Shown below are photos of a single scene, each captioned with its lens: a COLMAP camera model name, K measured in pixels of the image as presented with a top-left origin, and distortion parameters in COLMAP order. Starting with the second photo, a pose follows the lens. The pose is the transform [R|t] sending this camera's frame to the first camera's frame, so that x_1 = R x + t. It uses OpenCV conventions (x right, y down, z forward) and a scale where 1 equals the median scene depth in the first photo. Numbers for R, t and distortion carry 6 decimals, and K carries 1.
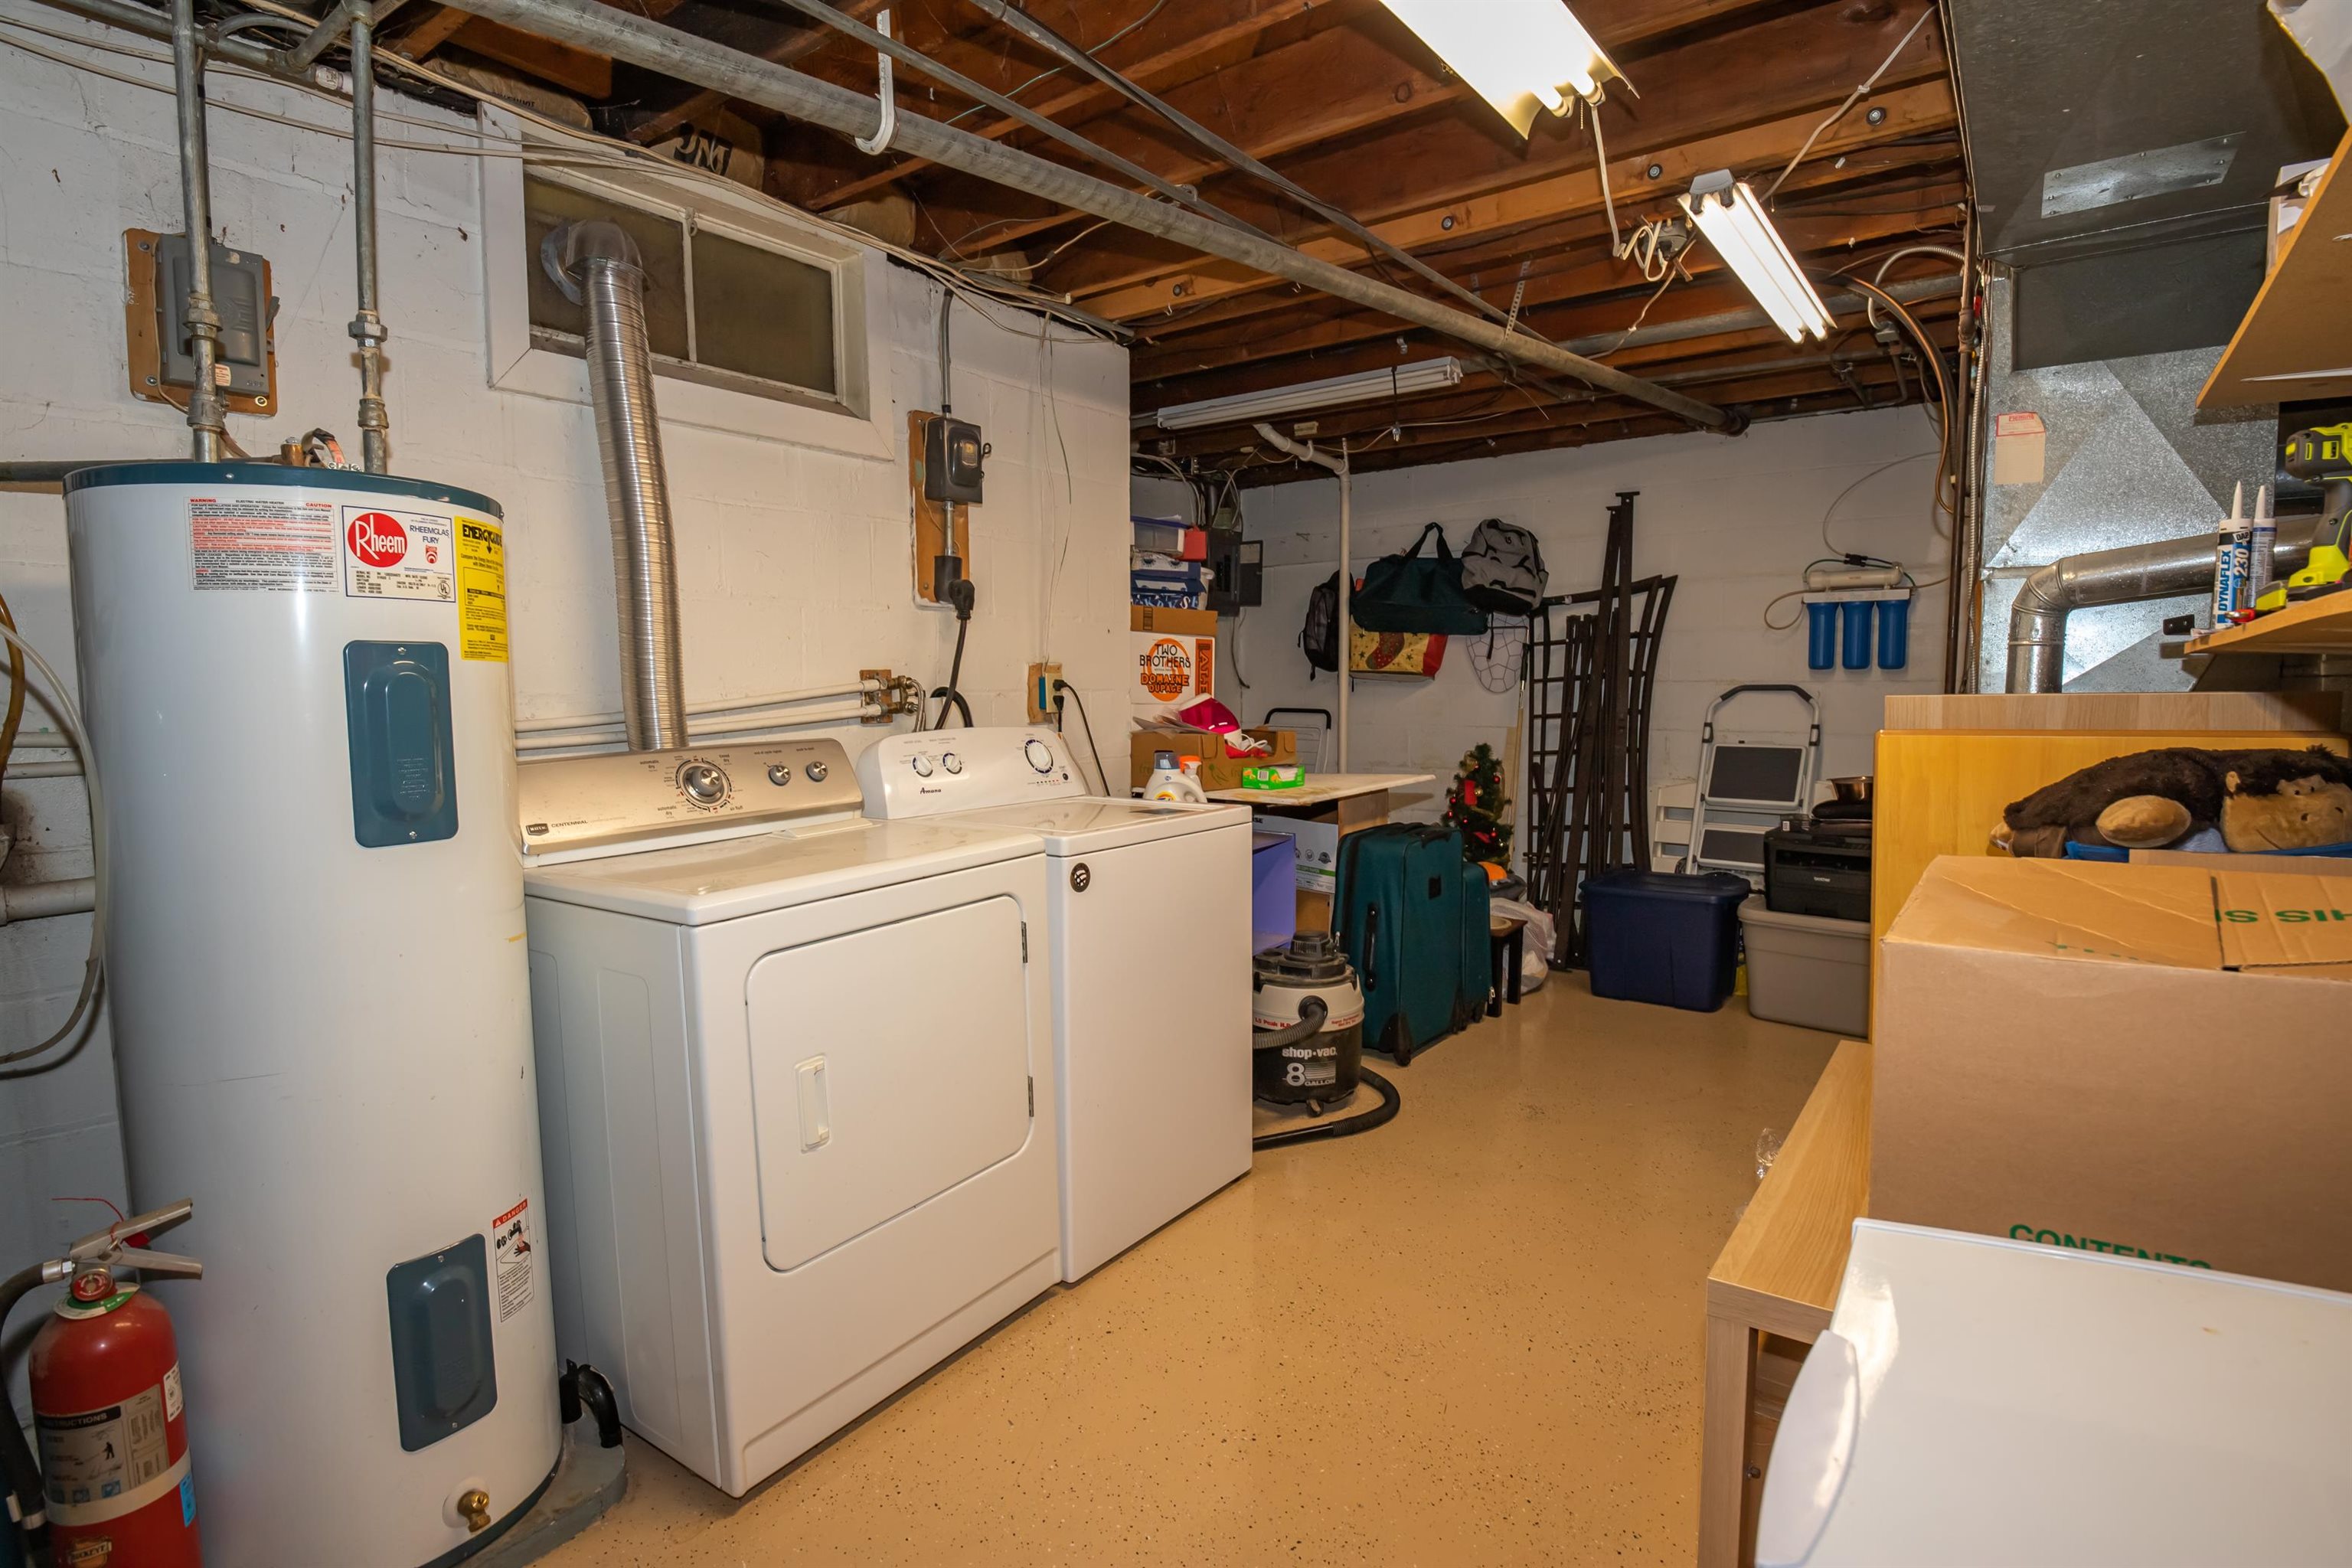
lens RADIAL K [[1143.1, 0, 1164.3], [0, 1143.1, 772.7], [0, 0, 1]] dist [-0.024383, -0.002000]
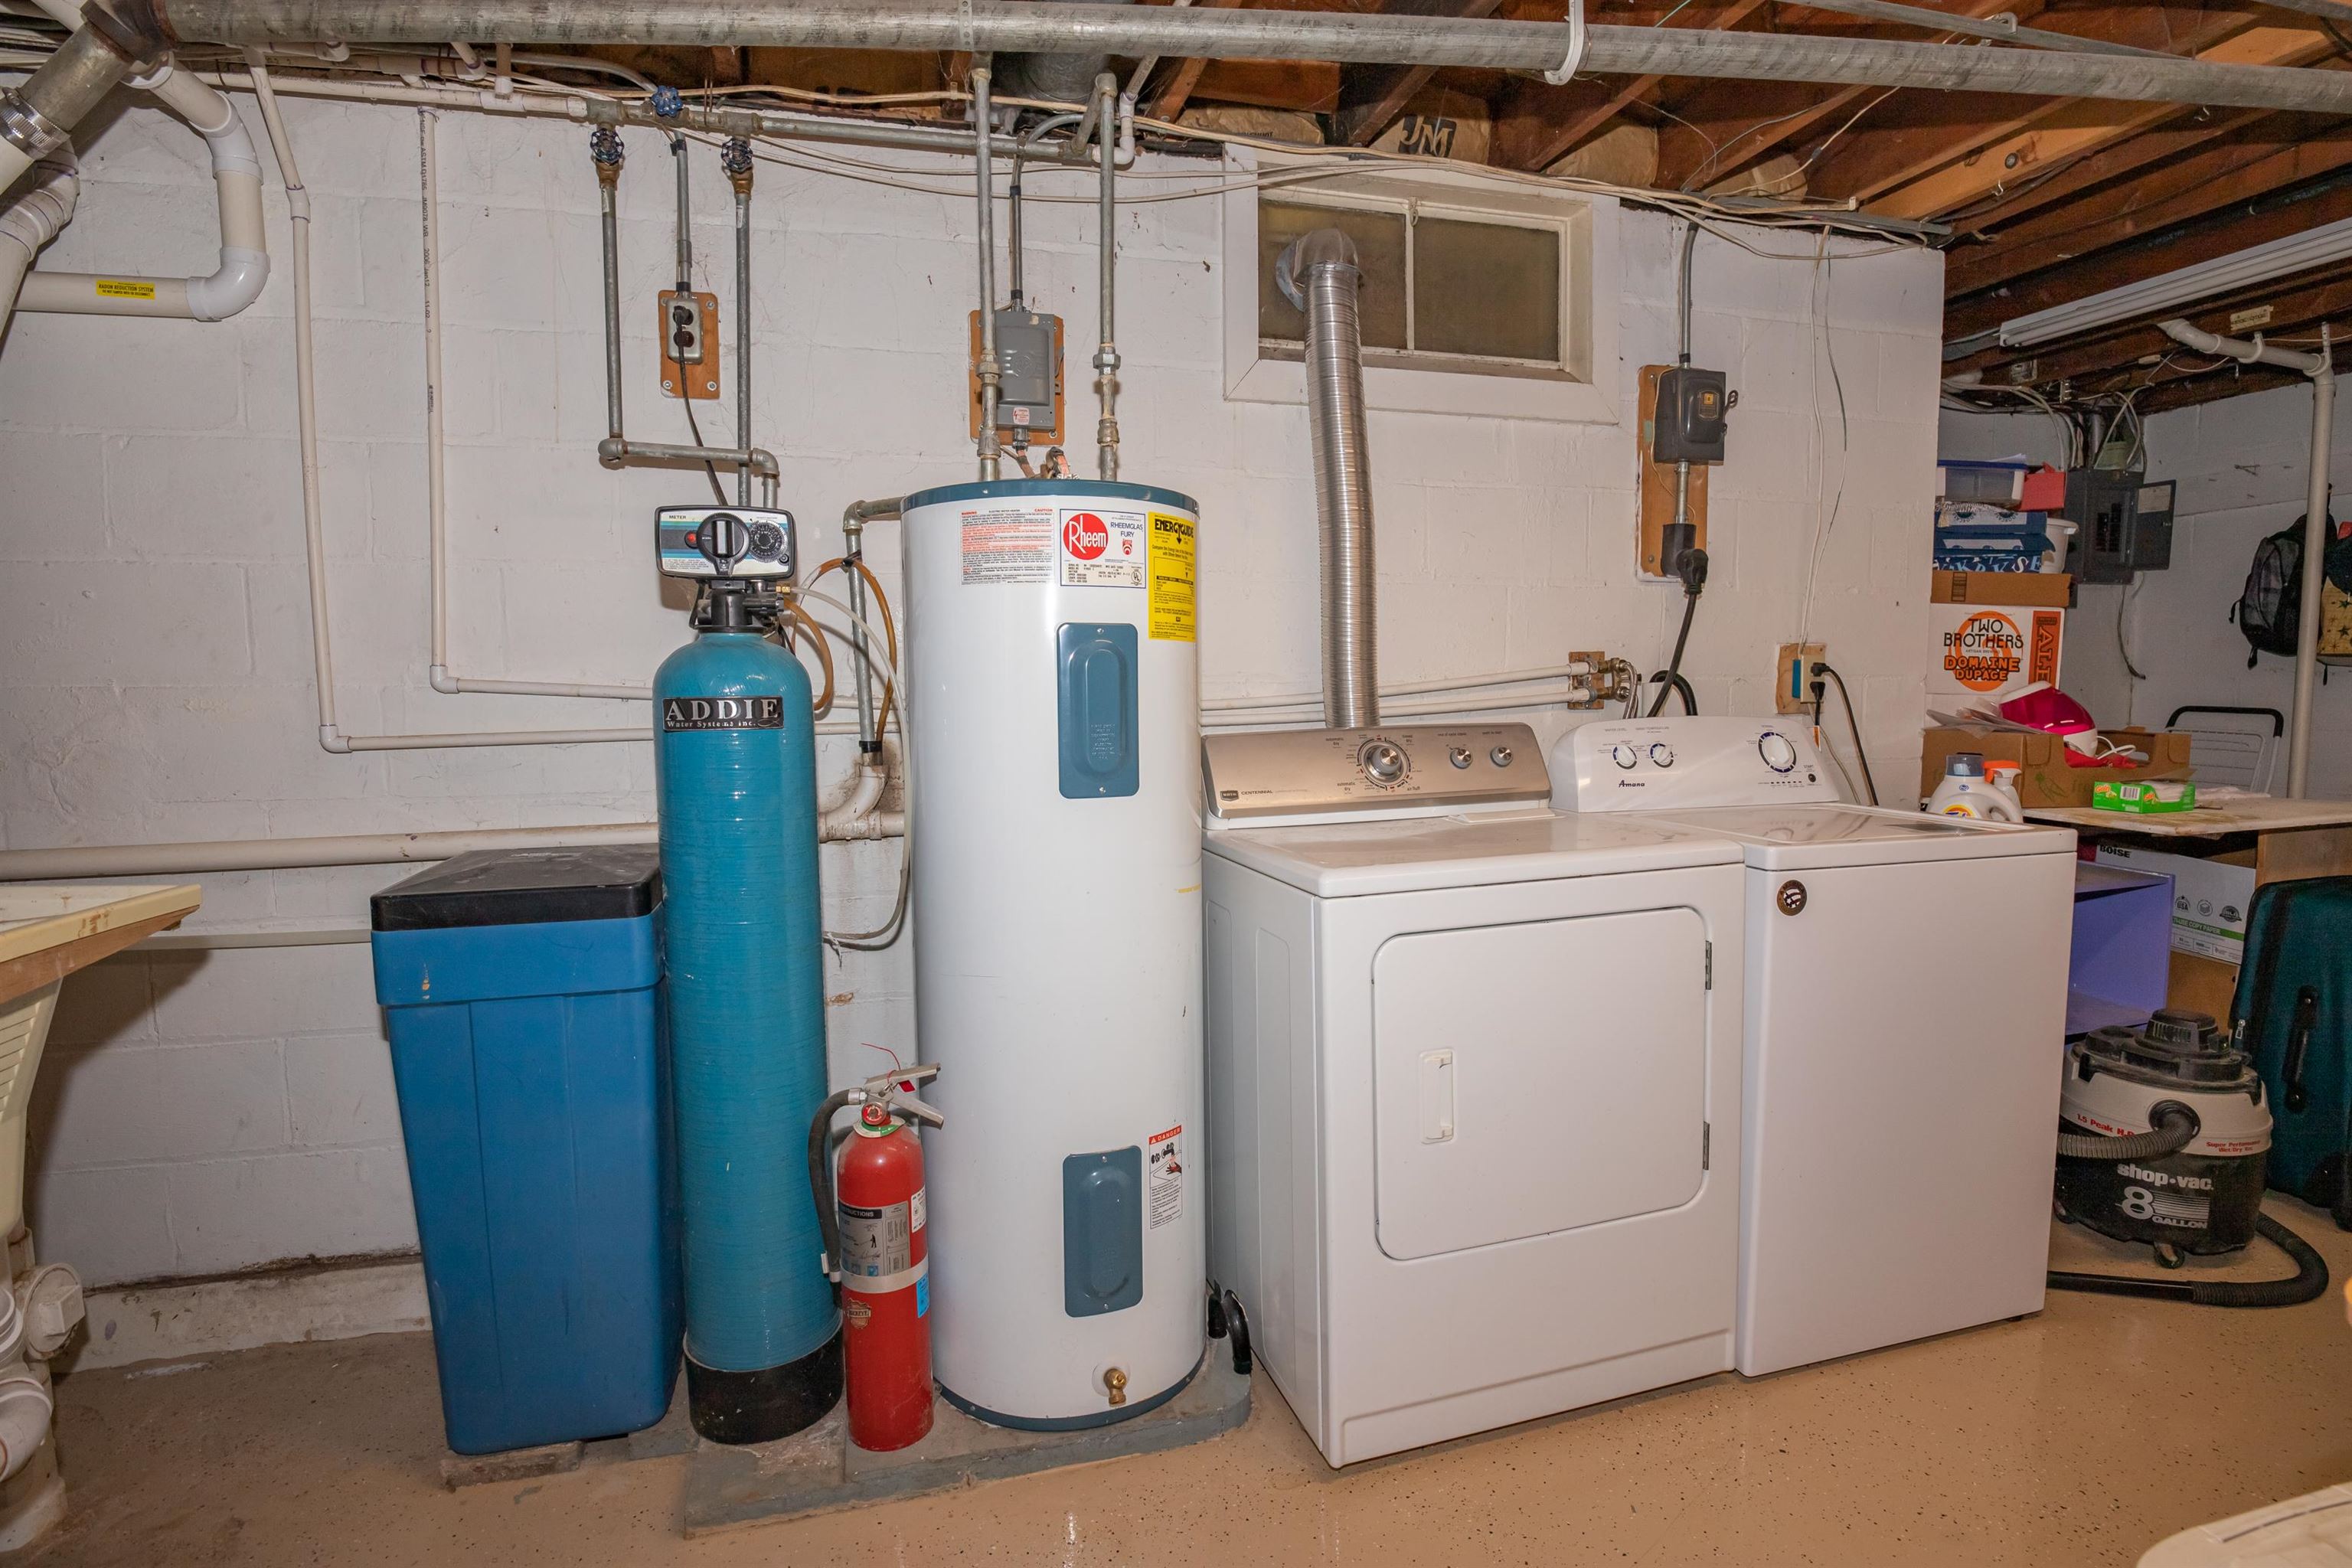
lens RADIAL K [[1143.1, 0, 1178.3], [0, 1143.1, 775.9], [0, 0, 1]] dist [-0.024383, -0.002000]
pose [[0.789870, 0.052556, -0.611018, 0.069561], [-0.047475, 0.998571, 0.024519, 0.004770], [0.611434, 0.009641, 0.791237, 0.075649]]
